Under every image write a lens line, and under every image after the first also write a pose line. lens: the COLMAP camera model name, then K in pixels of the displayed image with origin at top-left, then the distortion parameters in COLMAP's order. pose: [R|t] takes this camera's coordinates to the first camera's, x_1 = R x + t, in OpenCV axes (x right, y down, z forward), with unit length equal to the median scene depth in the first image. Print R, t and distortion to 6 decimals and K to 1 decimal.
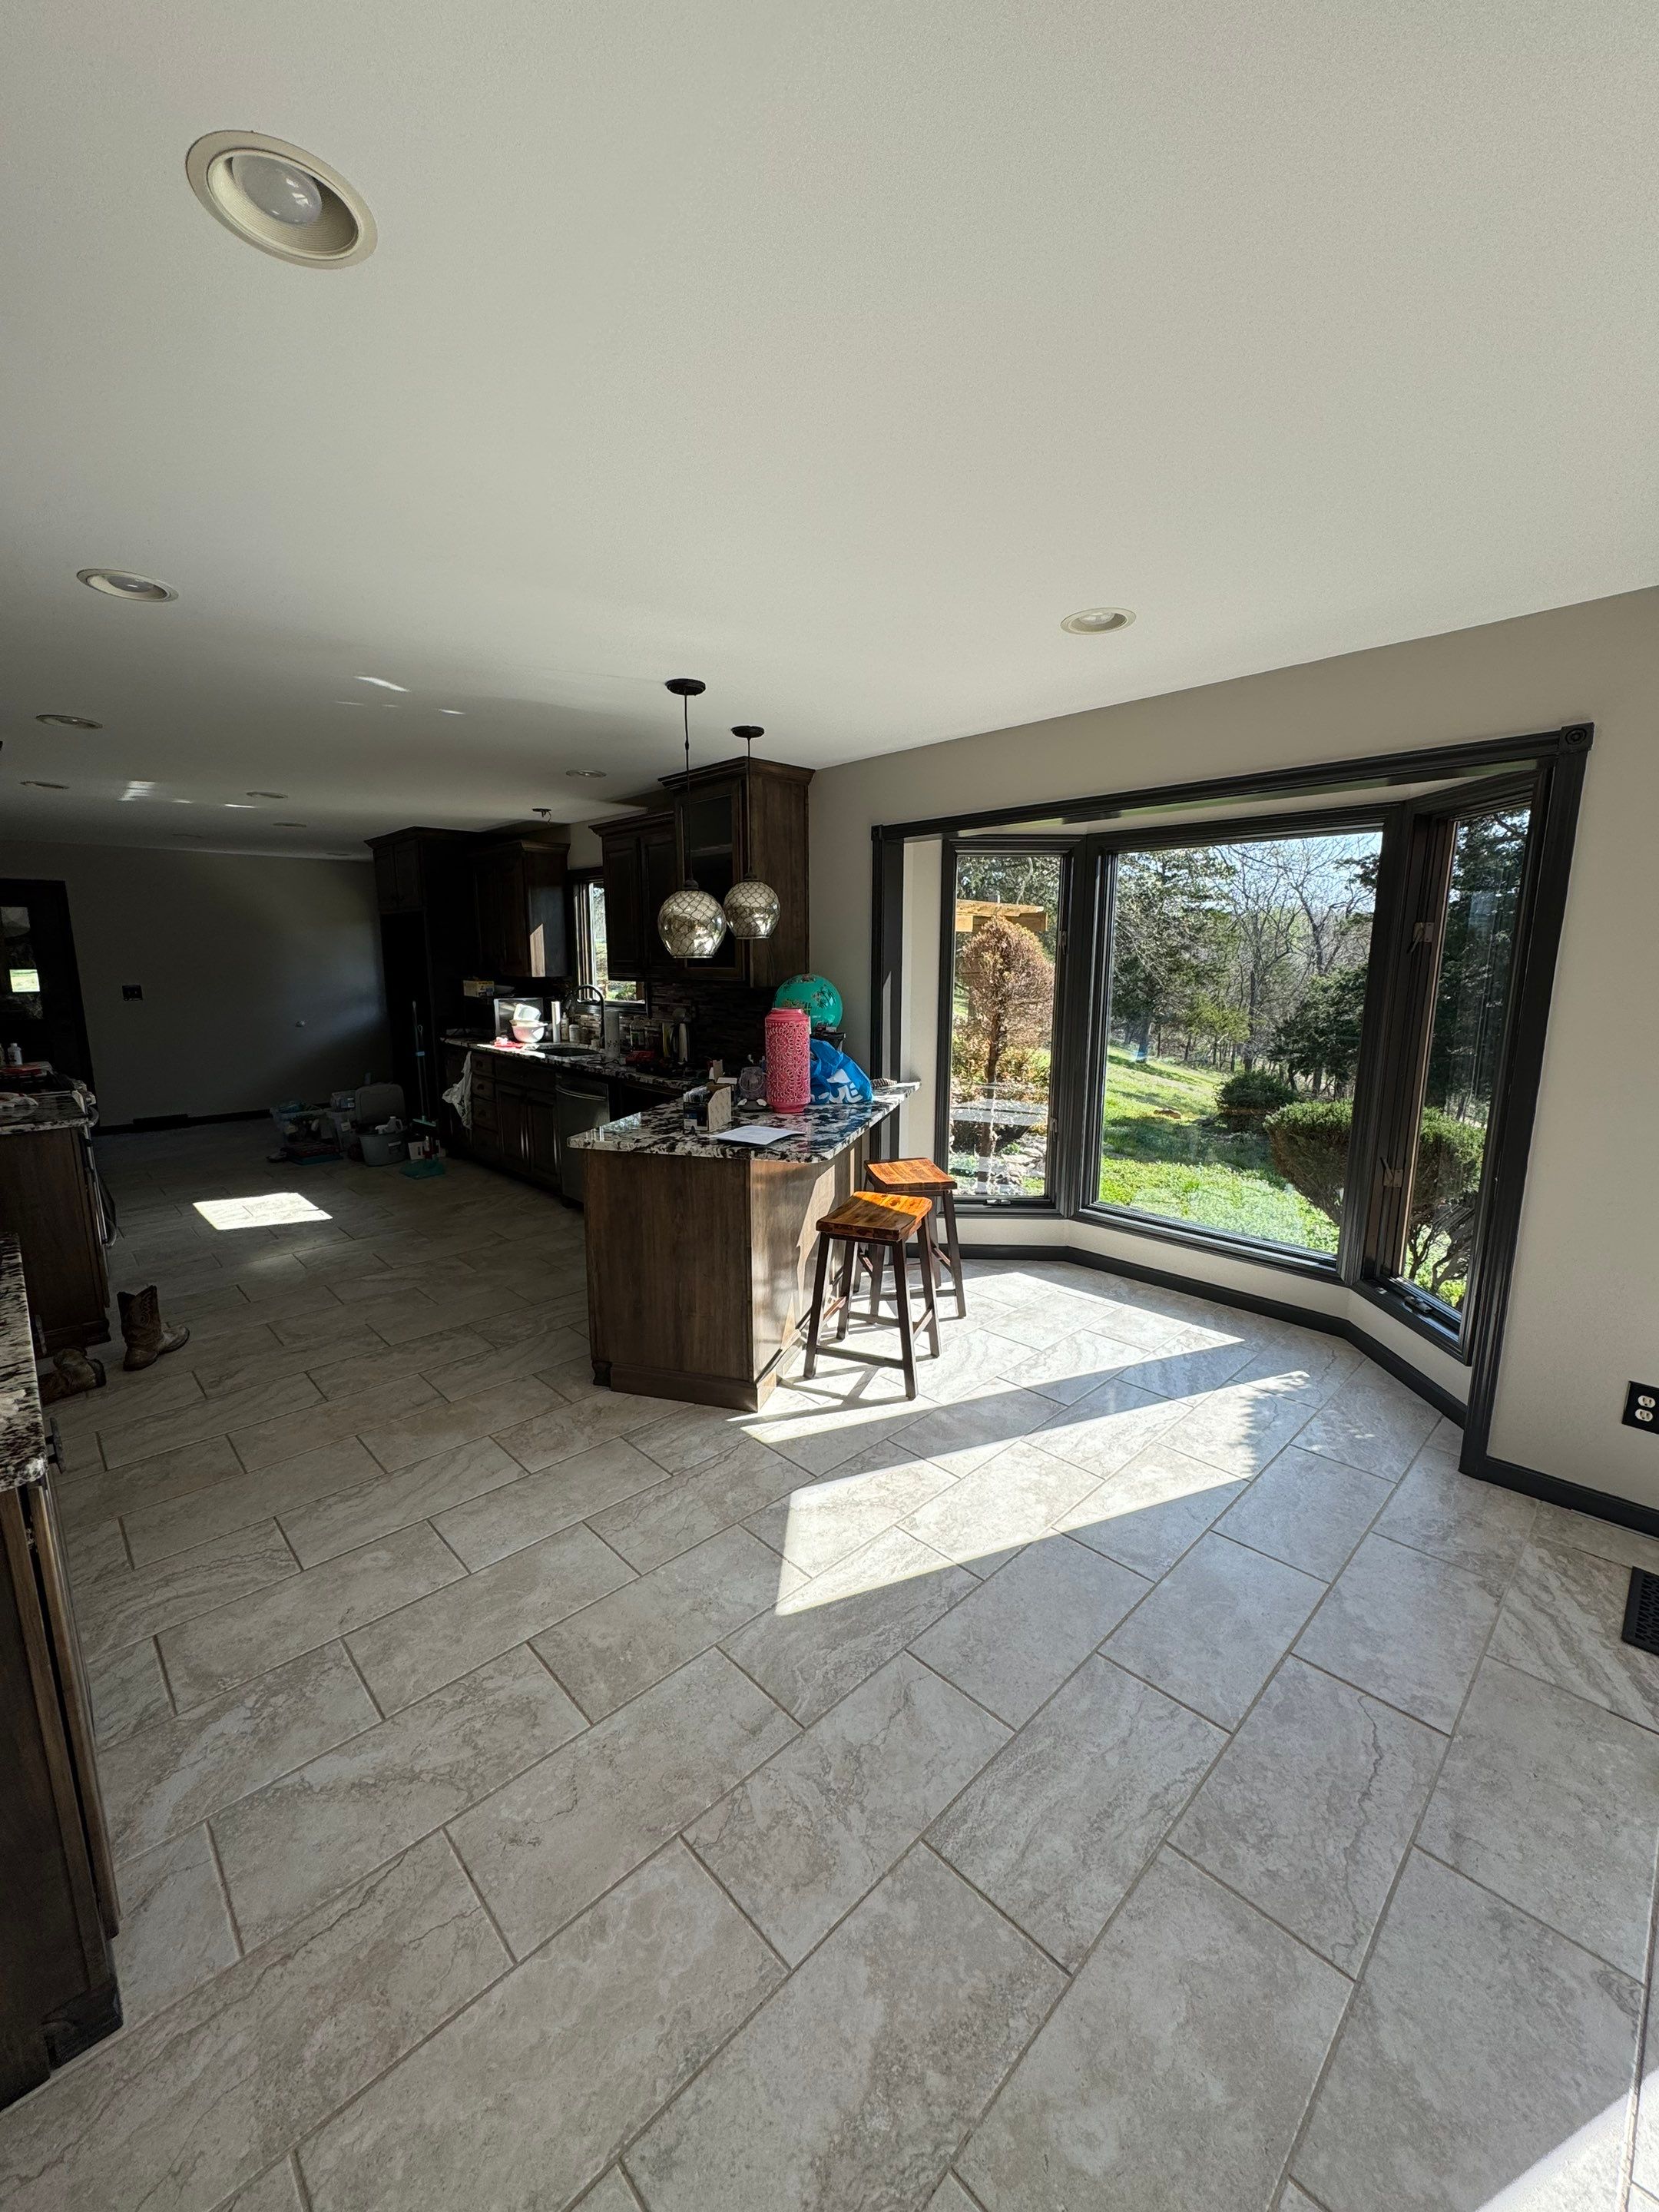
lens RADIAL K [[877.5, 0, 829.5], [0, 877.5, 1106.0], [0, 0, 1]] dist [-0.006342, 0.000939]
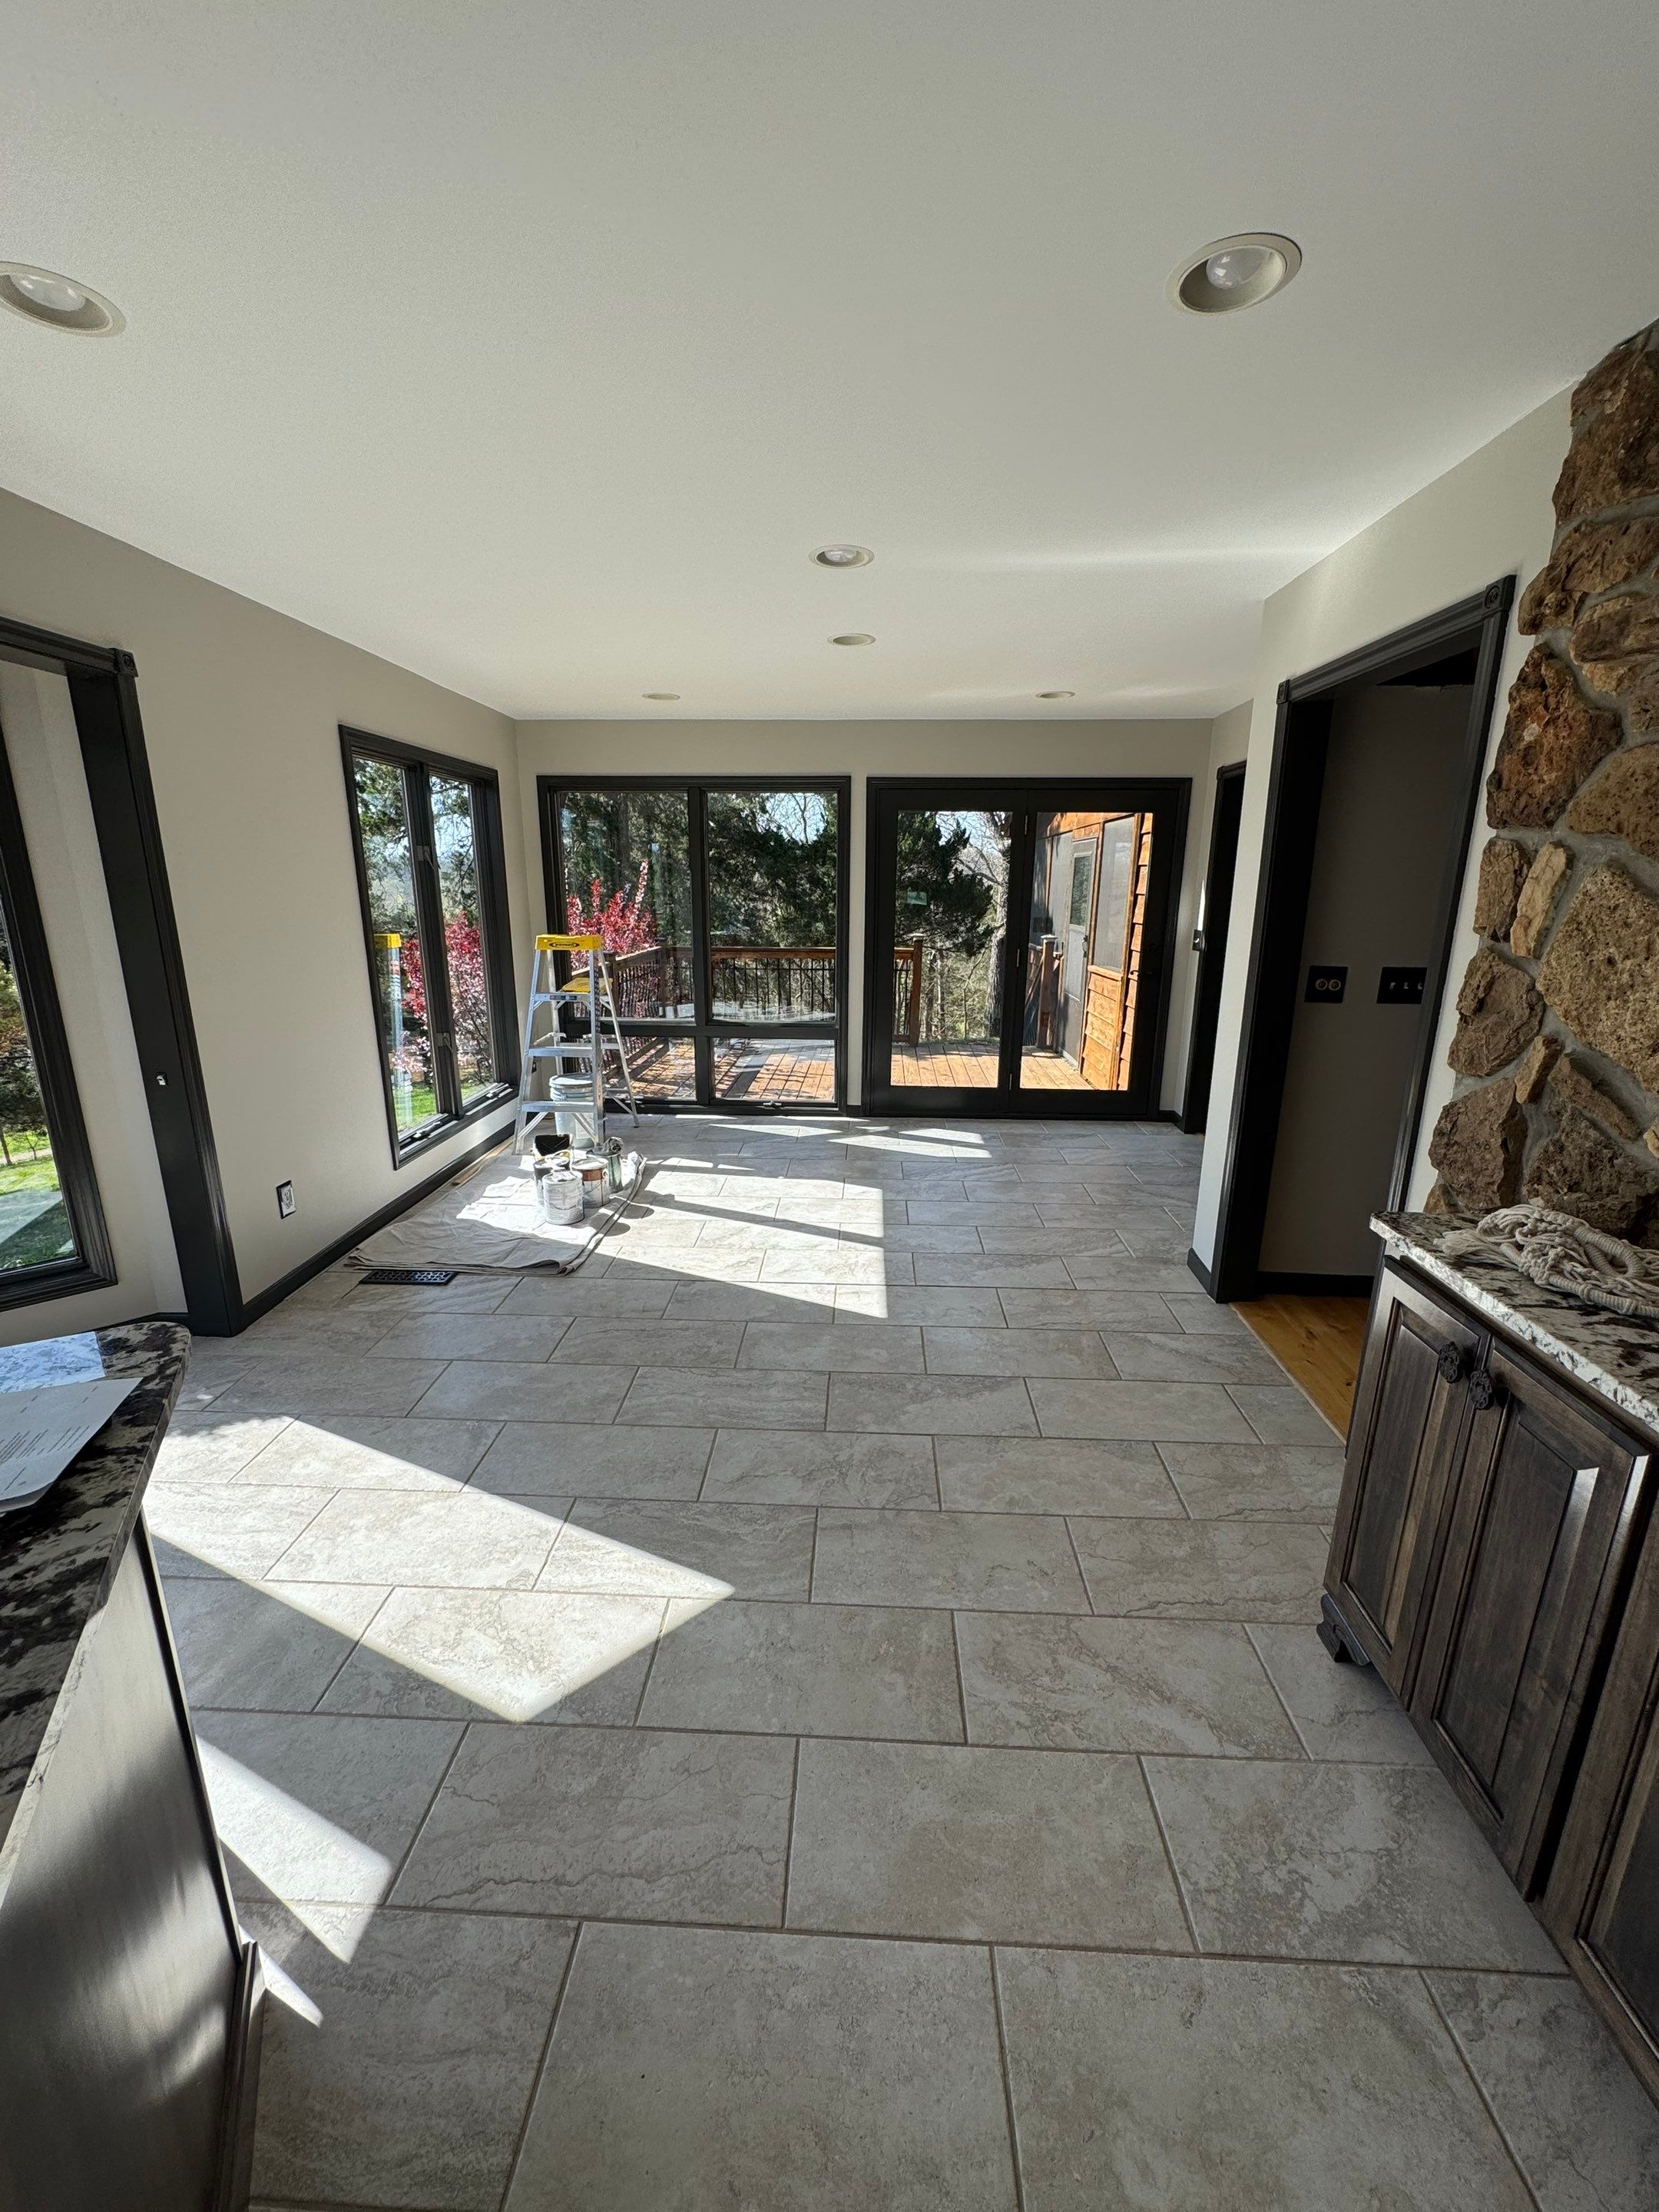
lens RADIAL K [[877.5, 0, 829.5], [0, 877.5, 1106.0], [0, 0, 1]] dist [-0.006342, 0.000939]
pose [[-0.688393, -0.184451, 0.701493, -0.661041], [0.119112, 0.925250, 0.360173, -0.205529], [-0.715491, 0.331497, -0.614966, 1.290325]]
